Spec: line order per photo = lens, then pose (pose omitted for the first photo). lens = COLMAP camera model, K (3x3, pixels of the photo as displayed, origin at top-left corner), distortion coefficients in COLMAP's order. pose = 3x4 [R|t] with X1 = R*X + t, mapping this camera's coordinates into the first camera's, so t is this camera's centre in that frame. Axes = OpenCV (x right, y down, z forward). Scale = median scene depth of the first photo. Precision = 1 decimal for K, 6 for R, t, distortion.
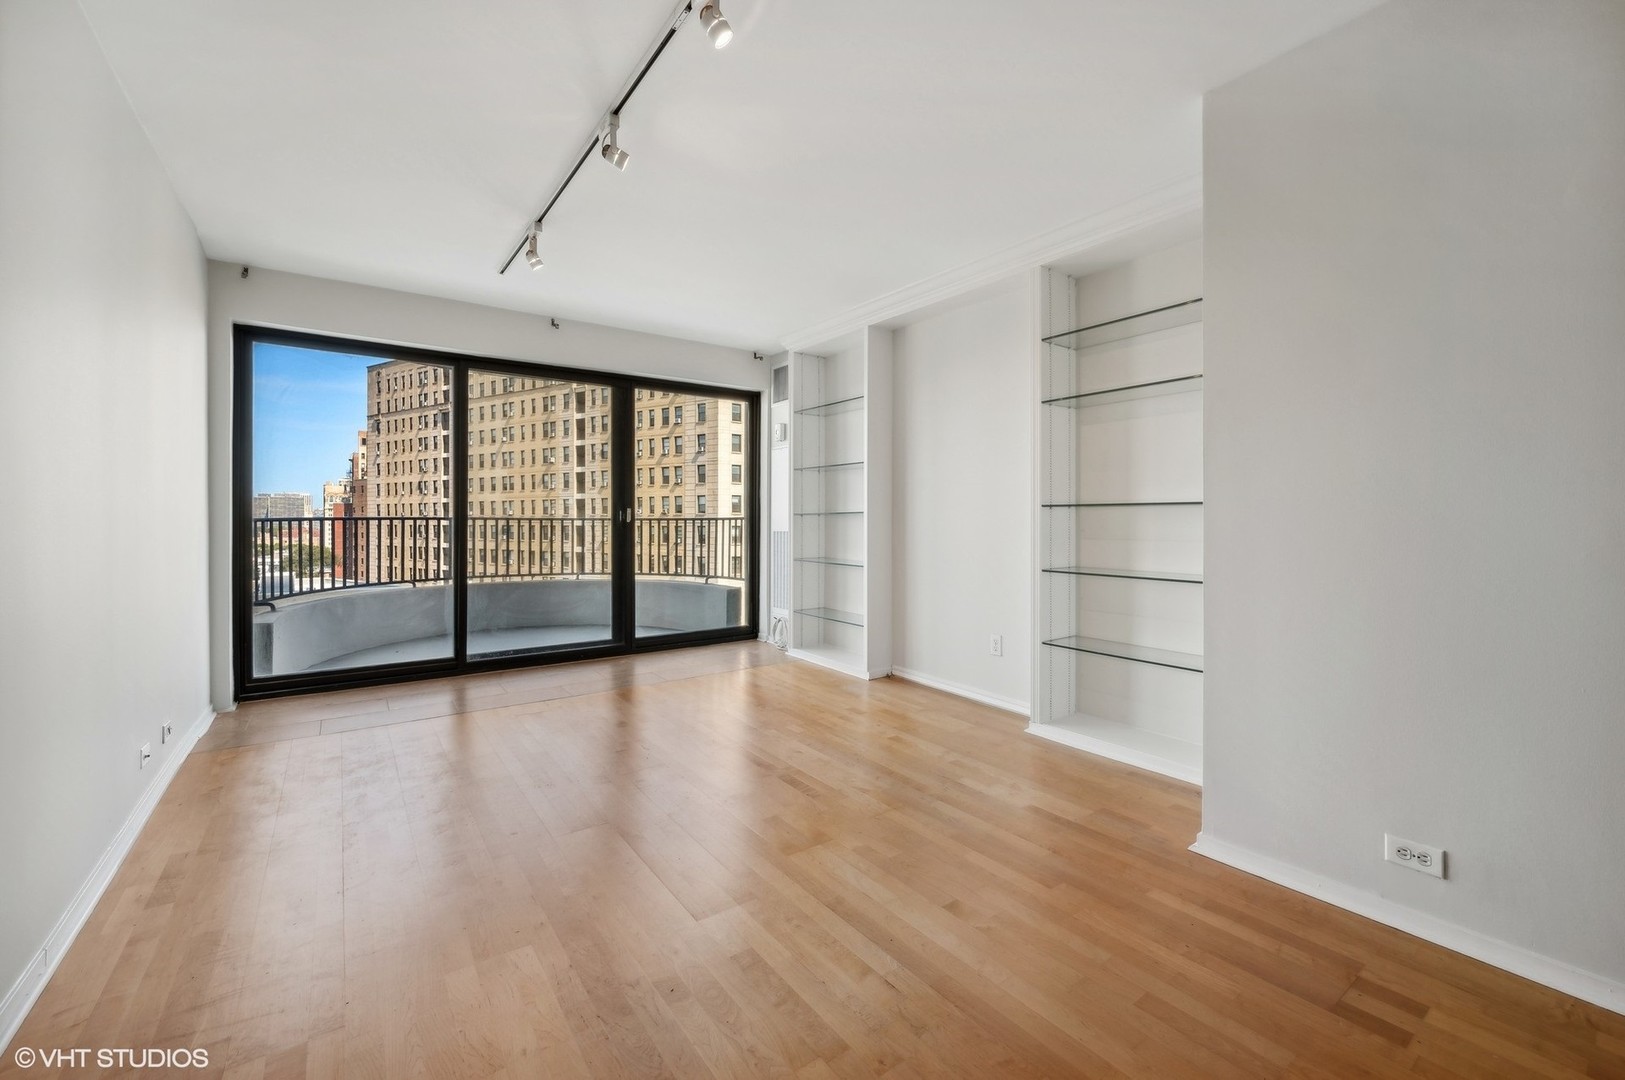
lens RADIAL K [[666.9, 0, 828.6], [0, 666.9, 519.9], [0, 0, 1]] dist [0.000571, 0.000599]
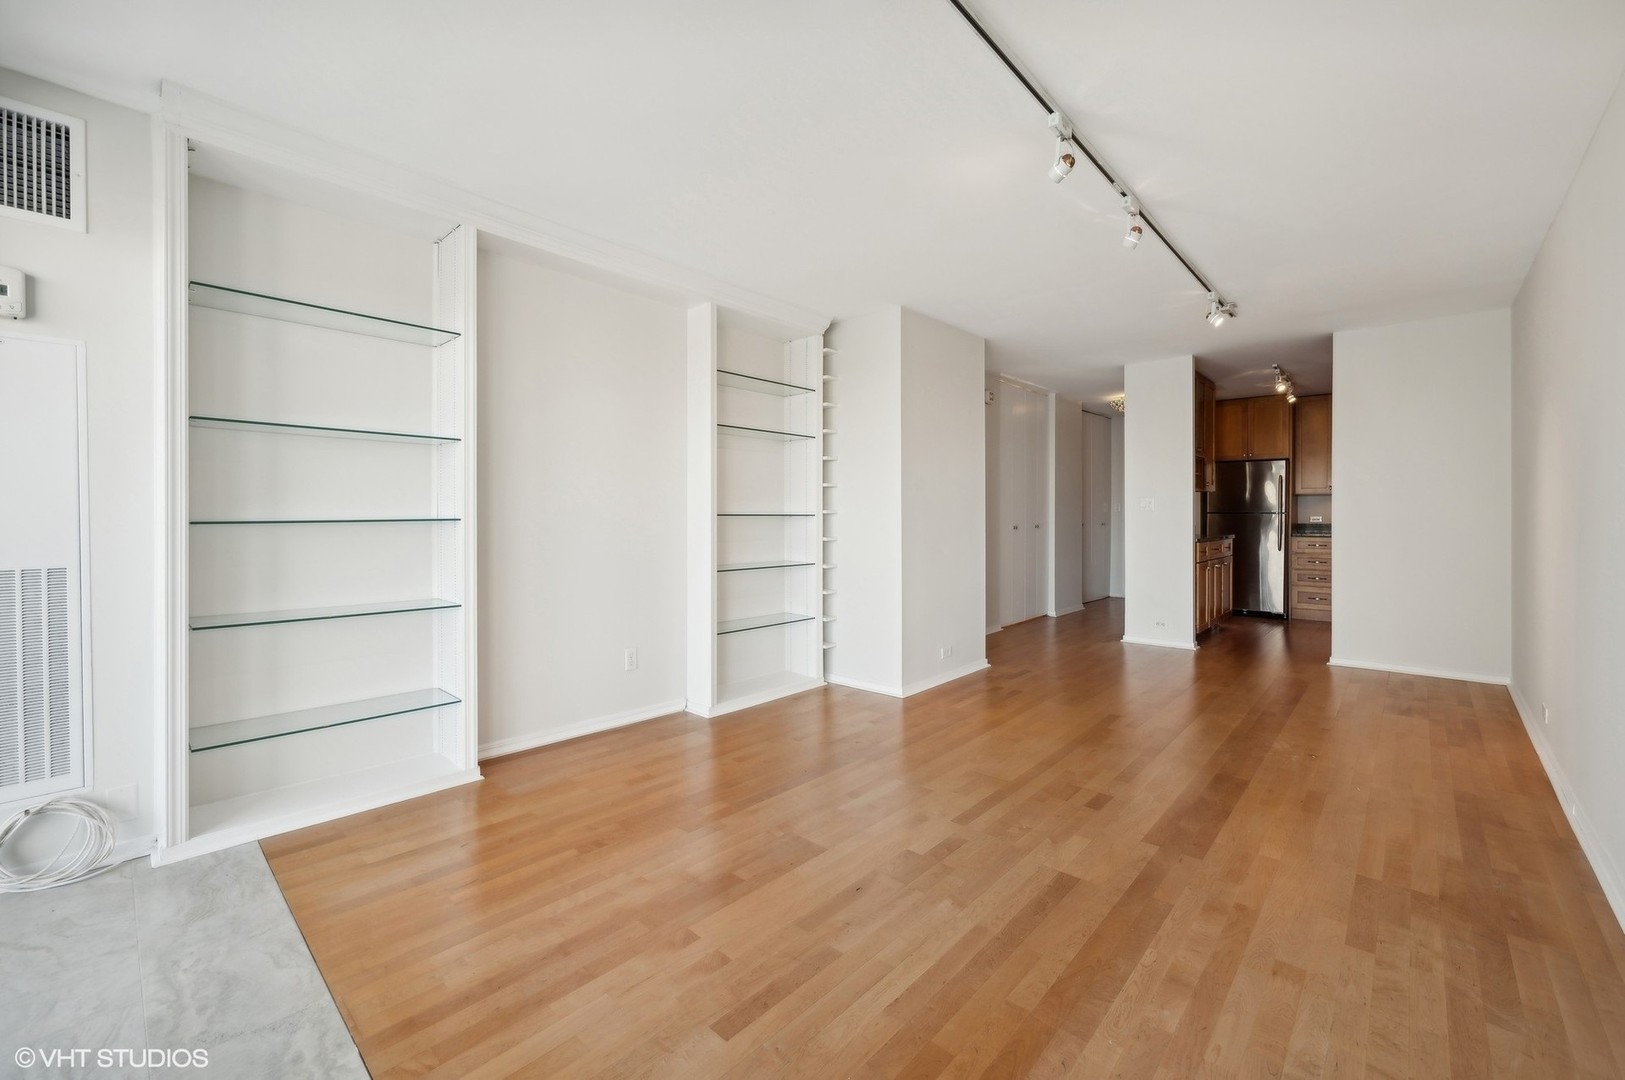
lens RADIAL K [[666.9, 0, 810.4], [0, 666.9, 523.0], [0, 0, 1]] dist [0.000571, 0.000599]
pose [[-0.201830, -0.008233, 0.979386, -0.834885], [0.000170, 0.999964, 0.008441, -0.017148], [-0.979421, 0.001871, -0.201821, 1.074030]]
